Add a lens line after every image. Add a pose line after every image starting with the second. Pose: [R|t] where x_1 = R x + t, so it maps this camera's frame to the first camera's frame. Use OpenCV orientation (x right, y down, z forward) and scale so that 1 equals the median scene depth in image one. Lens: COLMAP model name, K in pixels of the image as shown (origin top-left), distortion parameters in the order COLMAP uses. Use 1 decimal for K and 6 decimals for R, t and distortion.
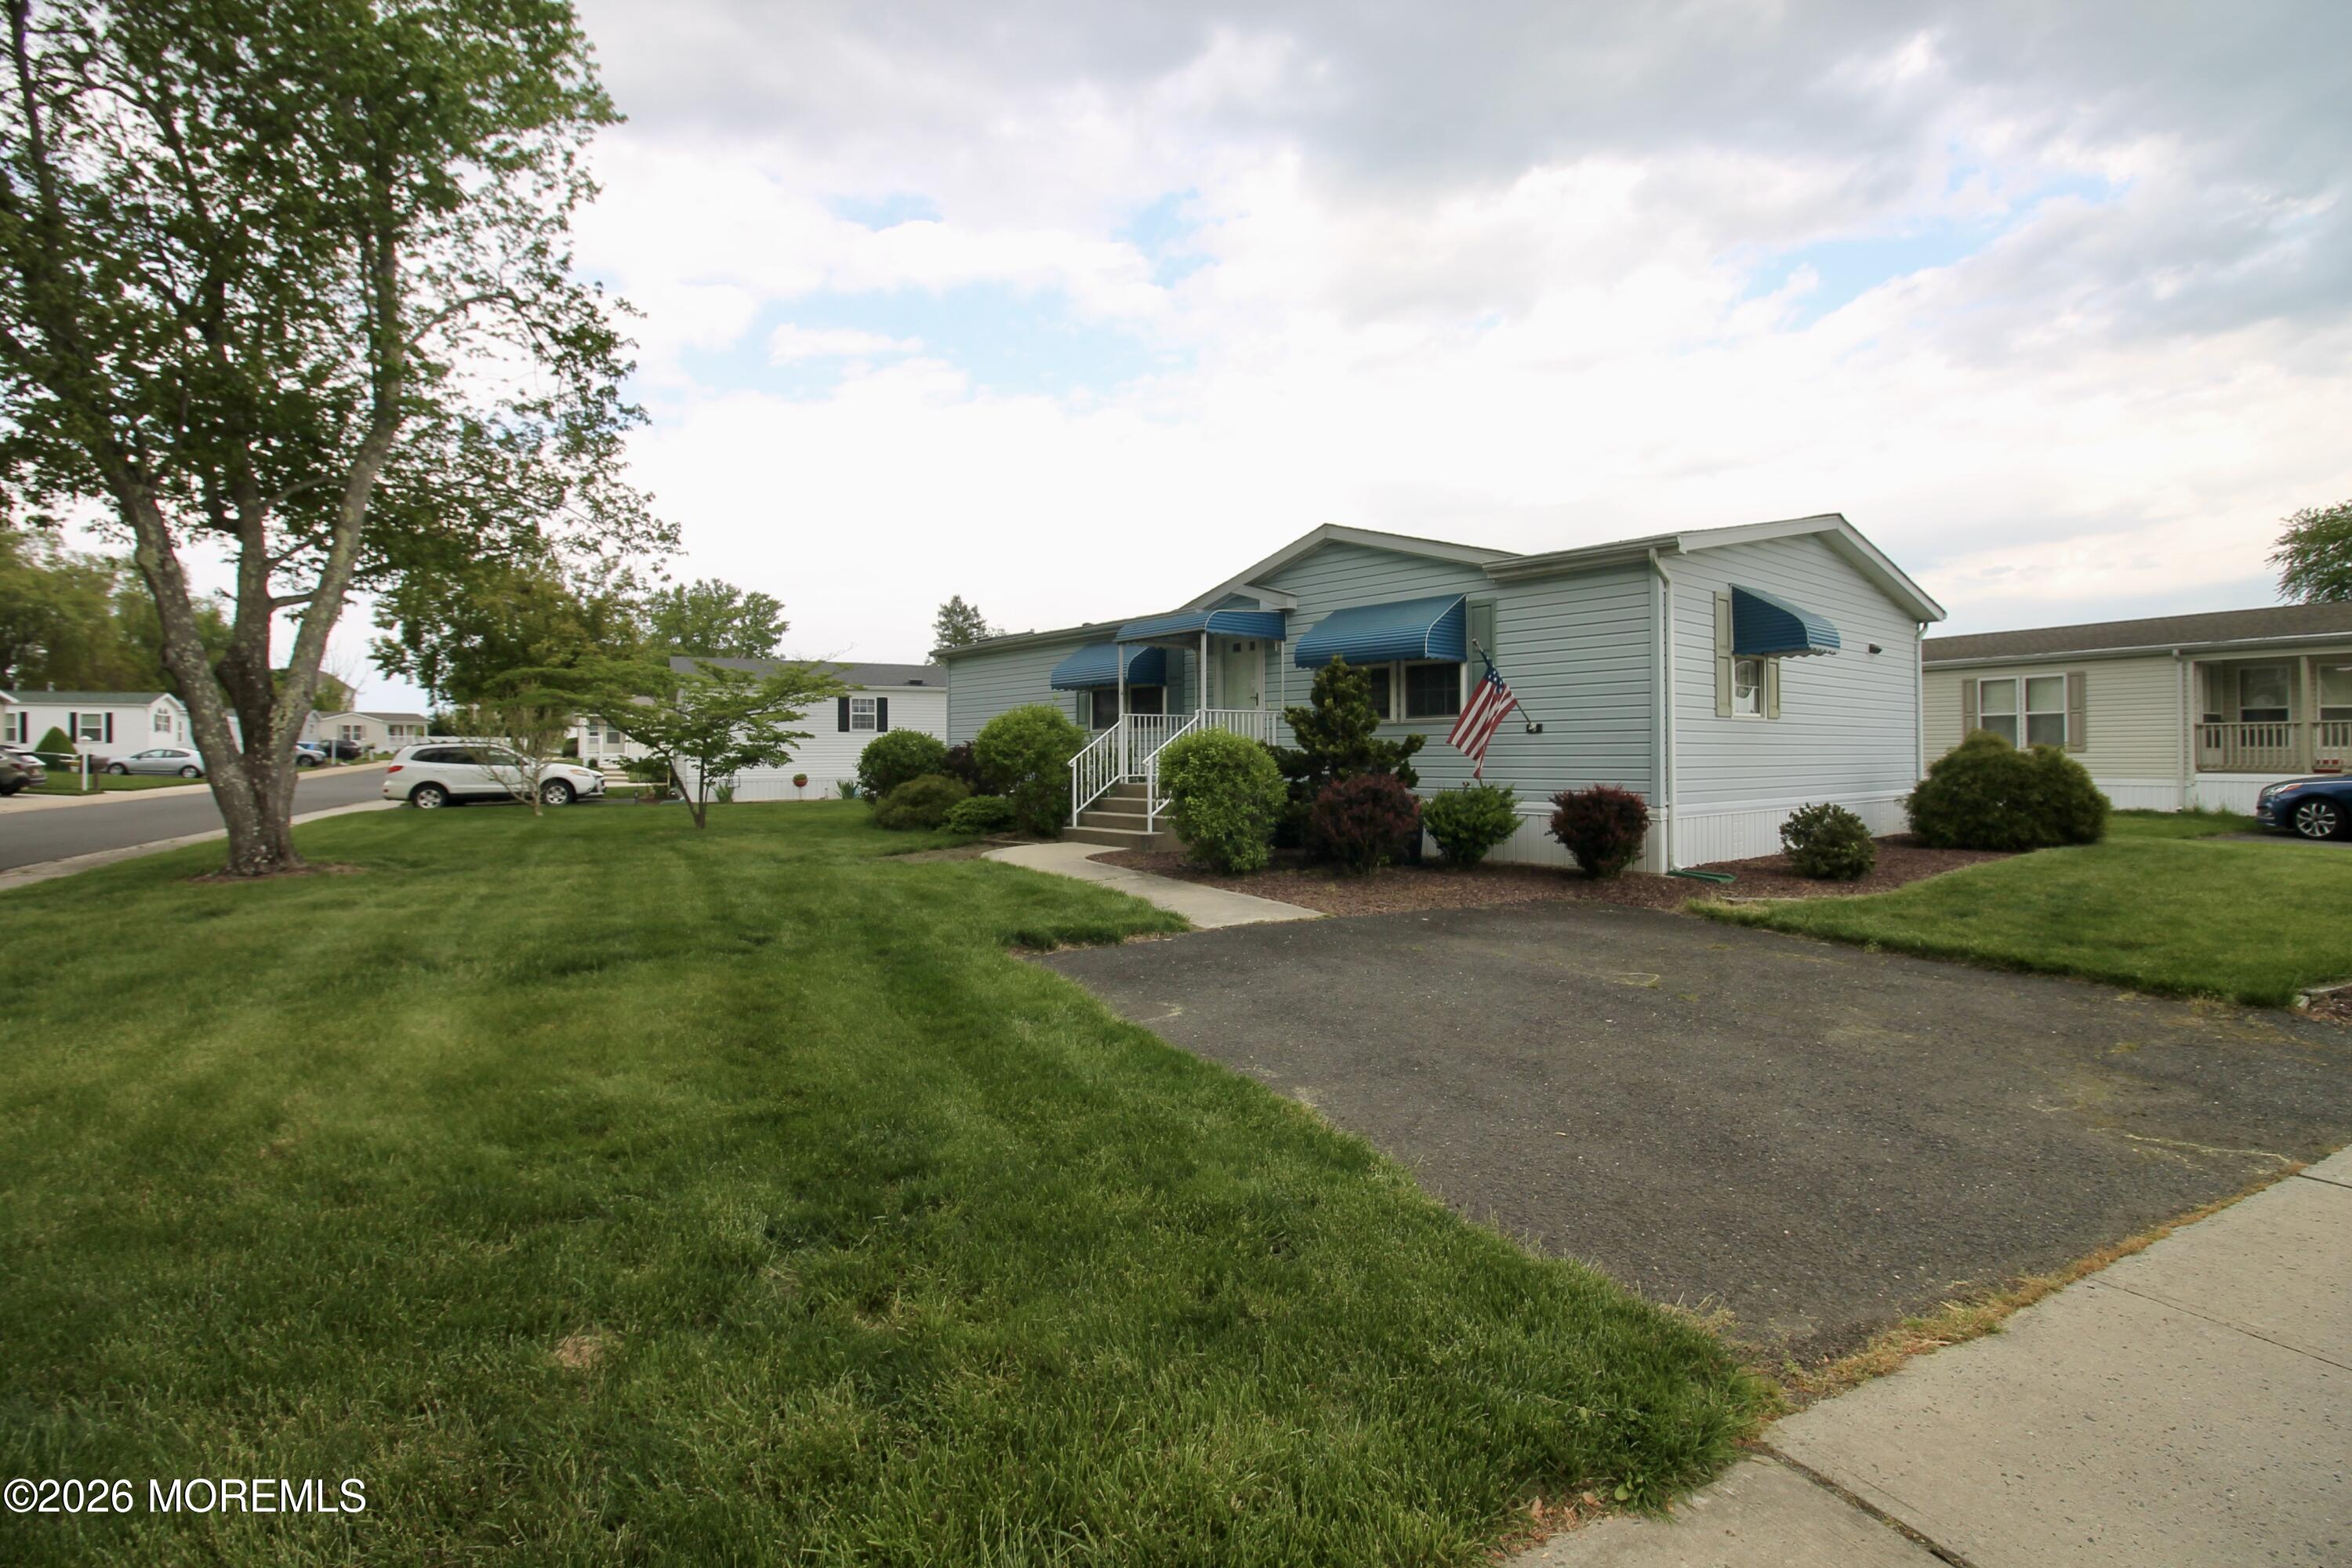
lens RADIAL K [[1099.0, 0, 1172.2], [0, 1099.0, 779.4], [0, 0, 1]] dist [-0.004362, -0.009984]
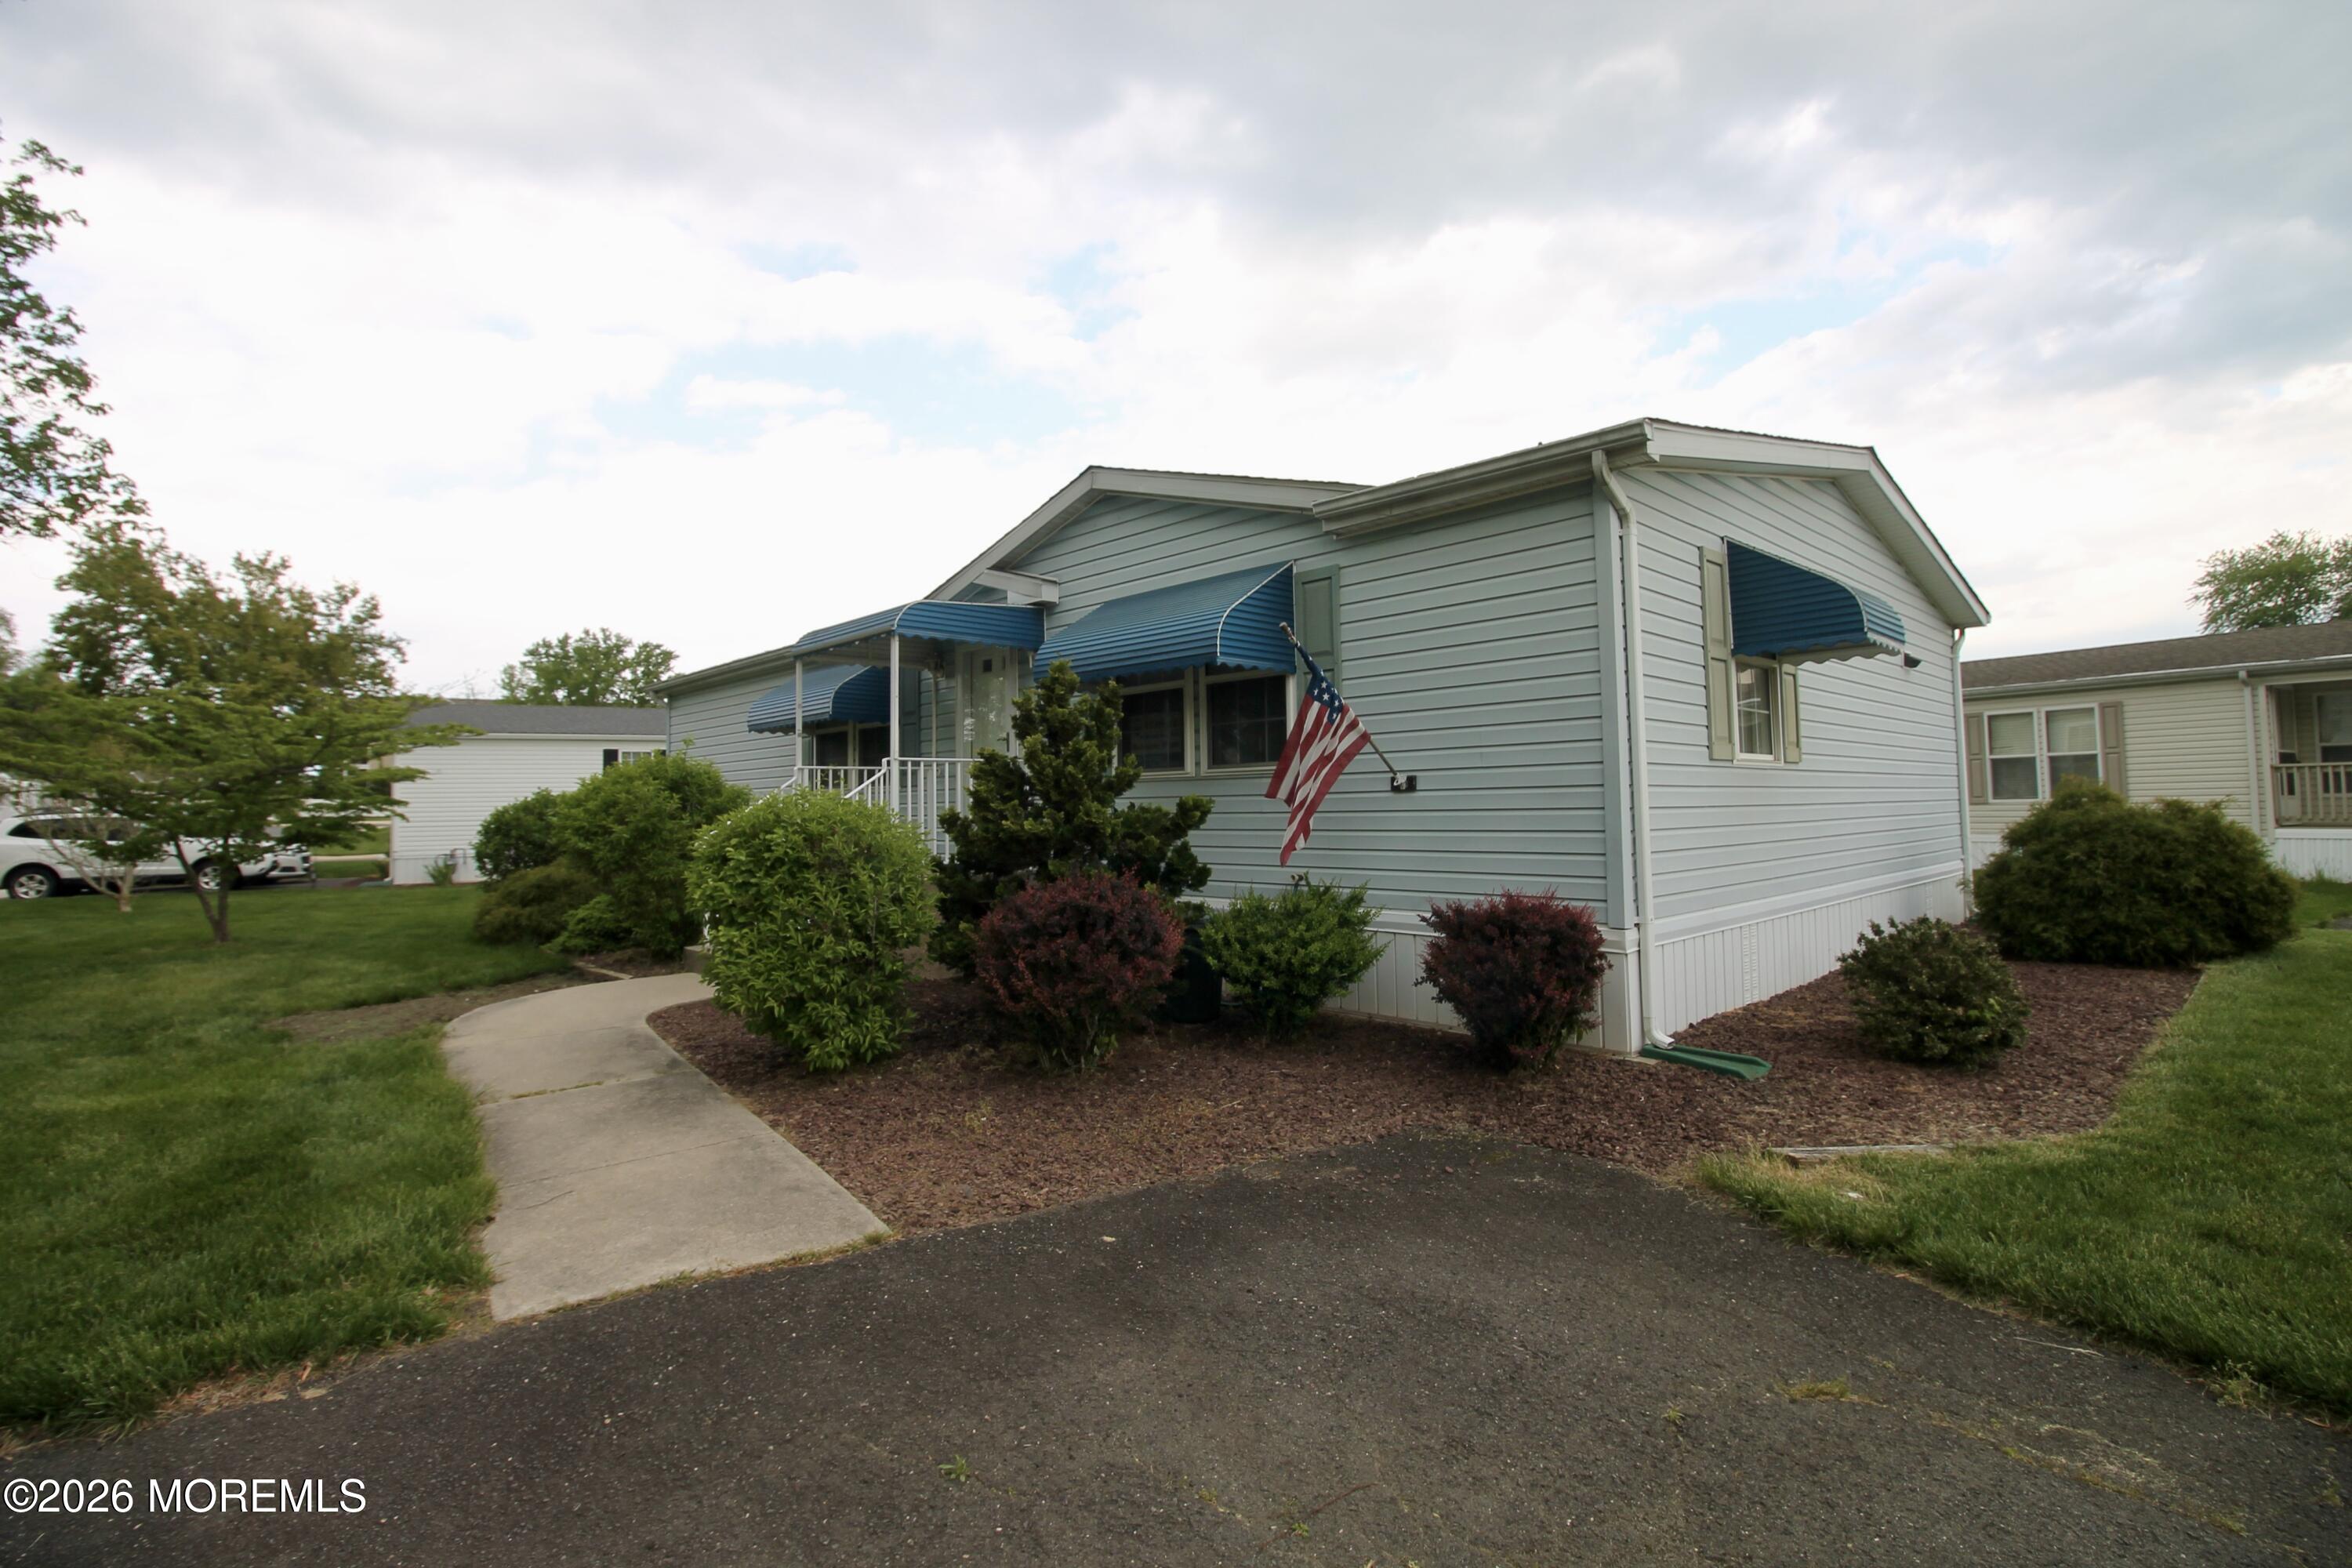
lens RADIAL K [[1099.0, 0, 1172.5], [0, 1099.0, 783.7], [0, 0, 1]] dist [-0.004362, -0.009984]
pose [[0.998058, -0.010278, 0.061439, 0.111957], [0.012954, 0.998977, -0.043328, -0.014750], [-0.060931, 0.044039, 0.997170, 0.278141]]
